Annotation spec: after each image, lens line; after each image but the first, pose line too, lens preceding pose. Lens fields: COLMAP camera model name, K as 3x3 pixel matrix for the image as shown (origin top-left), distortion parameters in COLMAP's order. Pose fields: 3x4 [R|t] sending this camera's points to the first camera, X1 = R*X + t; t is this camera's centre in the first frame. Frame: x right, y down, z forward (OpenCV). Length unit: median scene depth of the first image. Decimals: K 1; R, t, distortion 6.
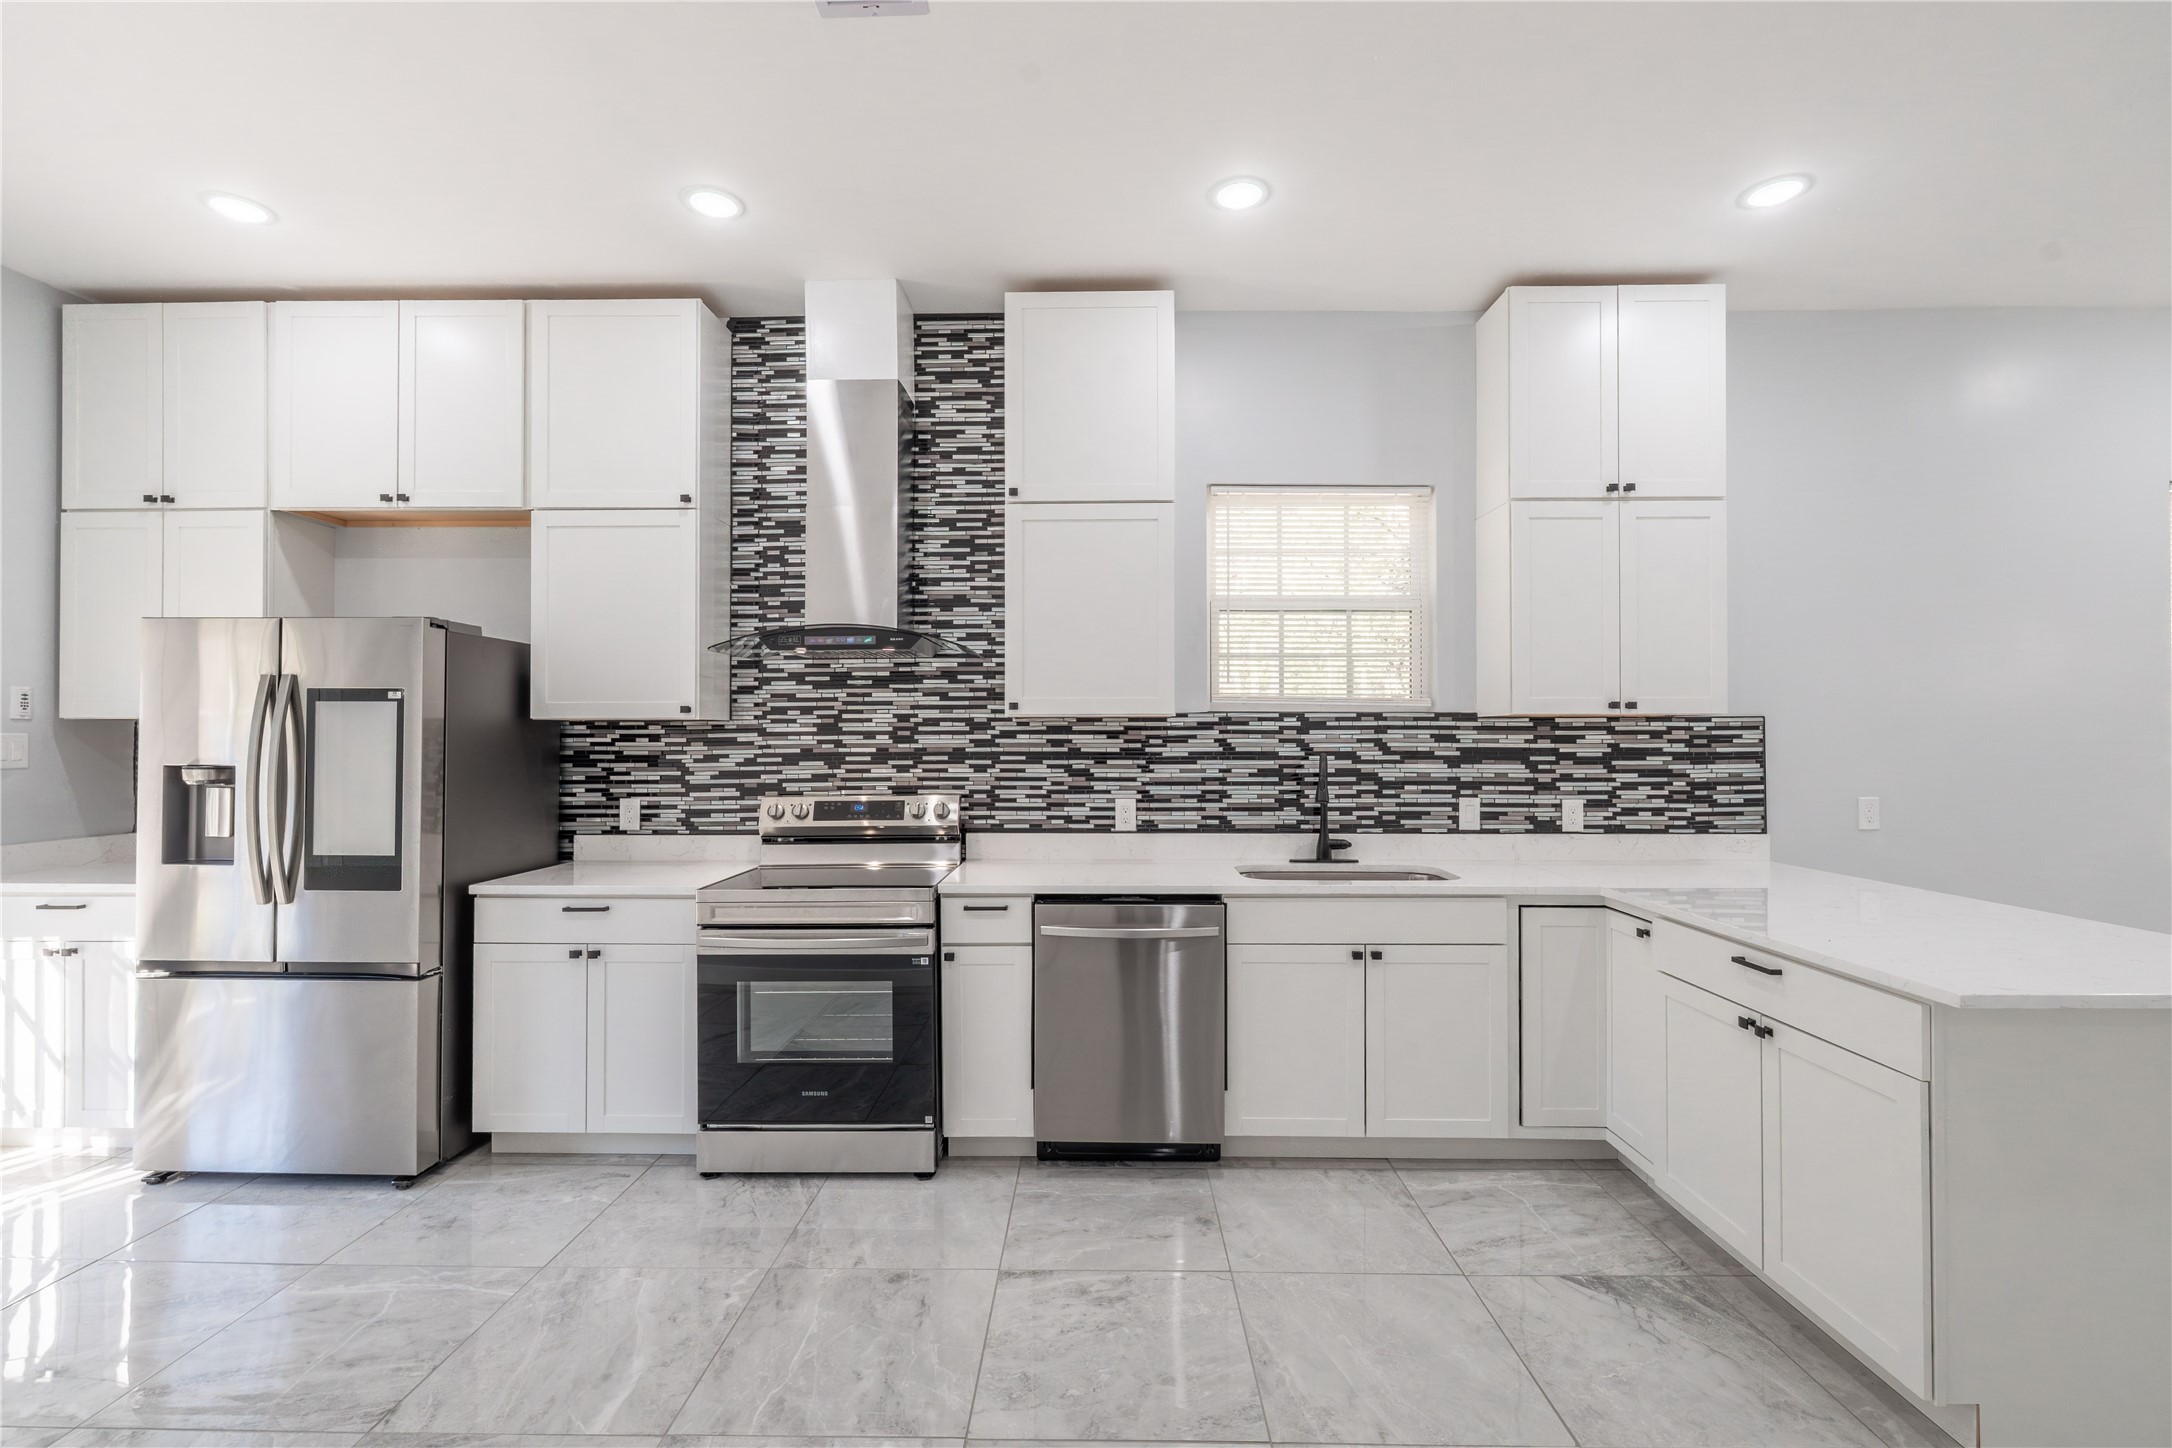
lens RADIAL K [[961.6, 0, 1085.8], [0, 961.6, 725.1], [0, 0, 1]] dist [-0.012224, 0.000359]
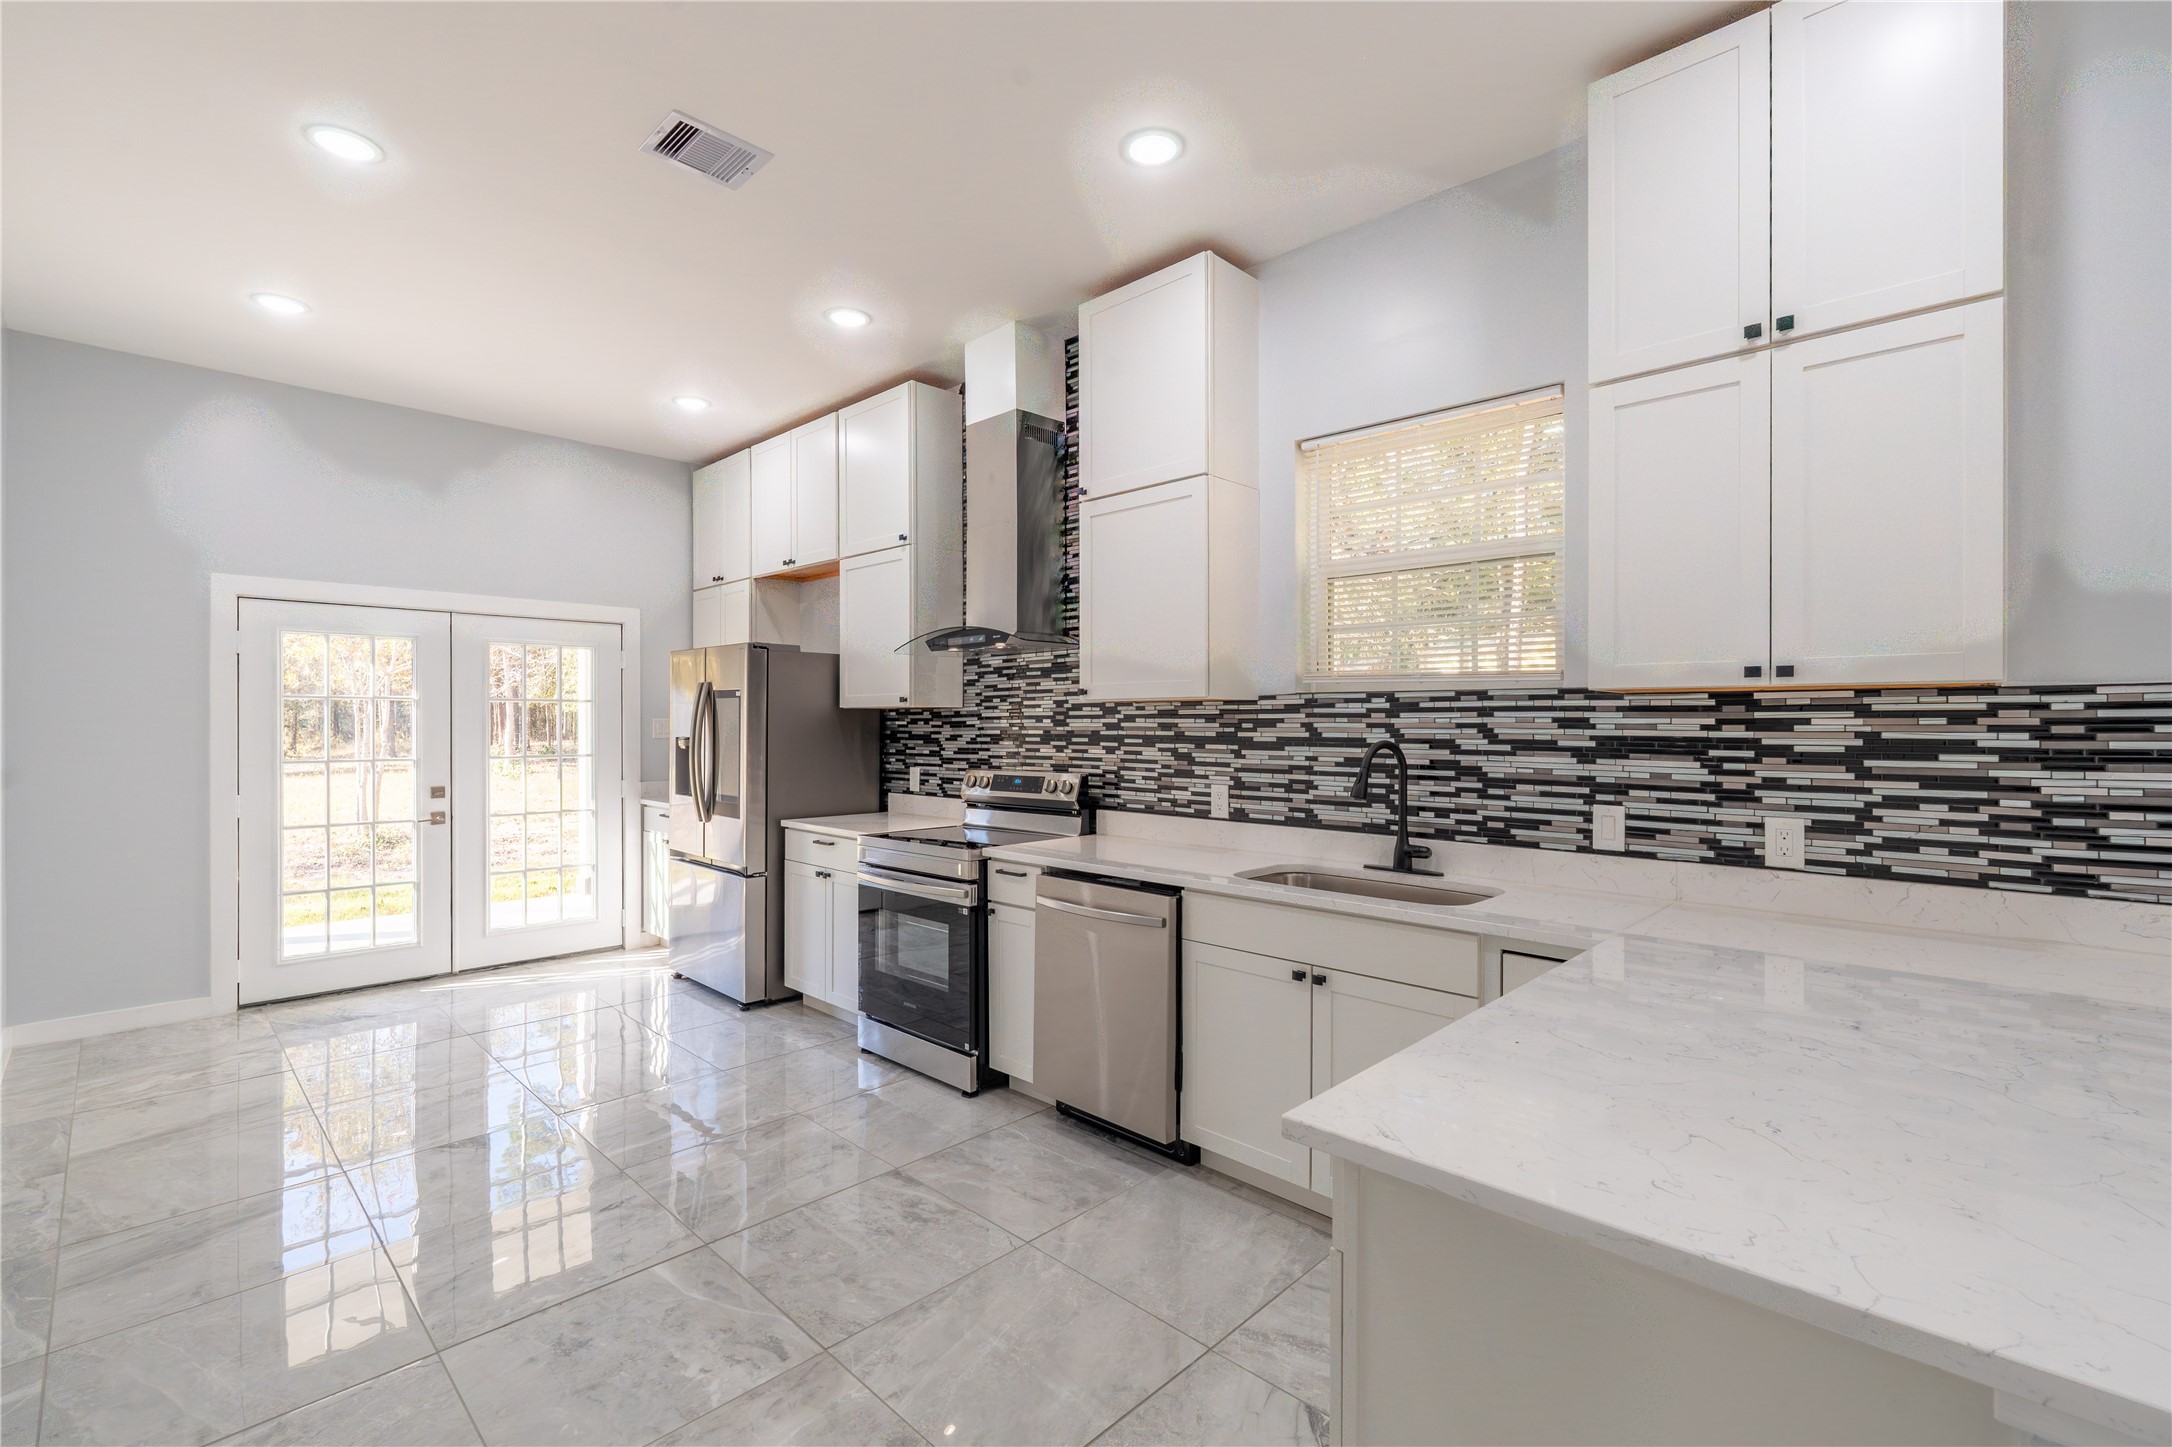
lens RADIAL K [[961.6, 0, 1102.4], [0, 961.6, 722.6], [0, 0, 1]] dist [-0.012224, 0.000359]
pose [[0.726226, 0.001855, -0.687454, 0.619846], [0.007003, 0.999925, 0.010096, 0.003454], [0.687421, -0.012146, 0.726158, 0.216446]]
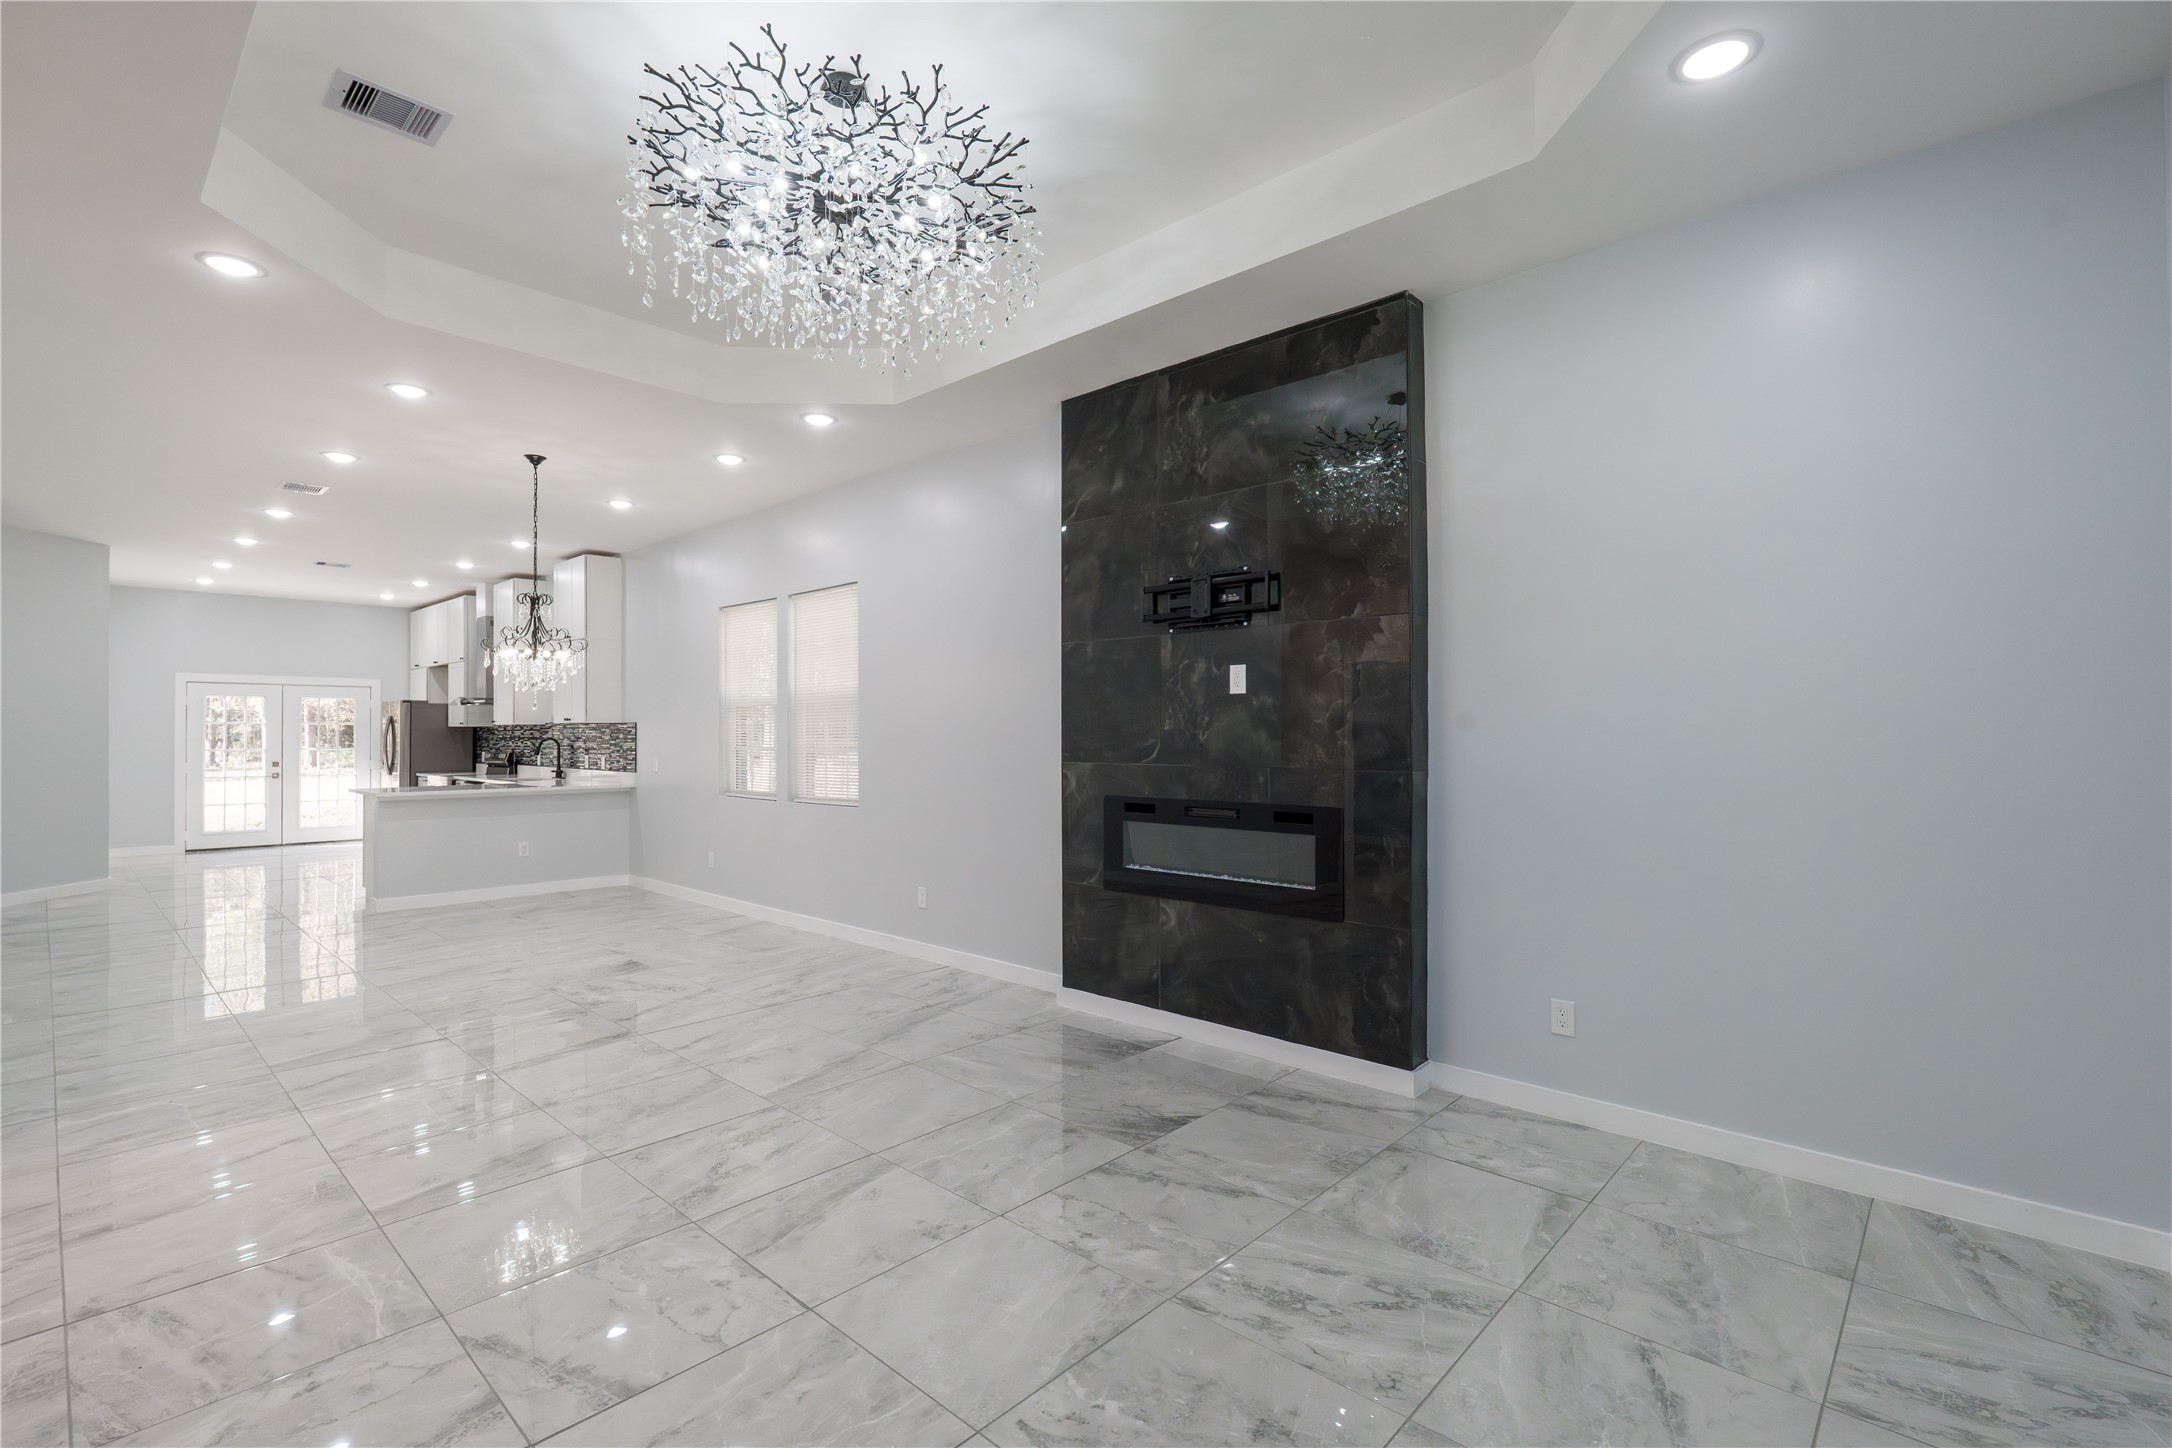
lens RADIAL K [[961.6, 0, 1072.6], [0, 961.6, 728.1], [0, 0, 1]] dist [-0.012224, 0.000359]
pose [[0.763111, -0.003730, -0.646256, 3.152080], [0.006301, 0.999979, 0.001668, 0.004940], [0.646236, -0.005345, 0.763119, -0.161032]]
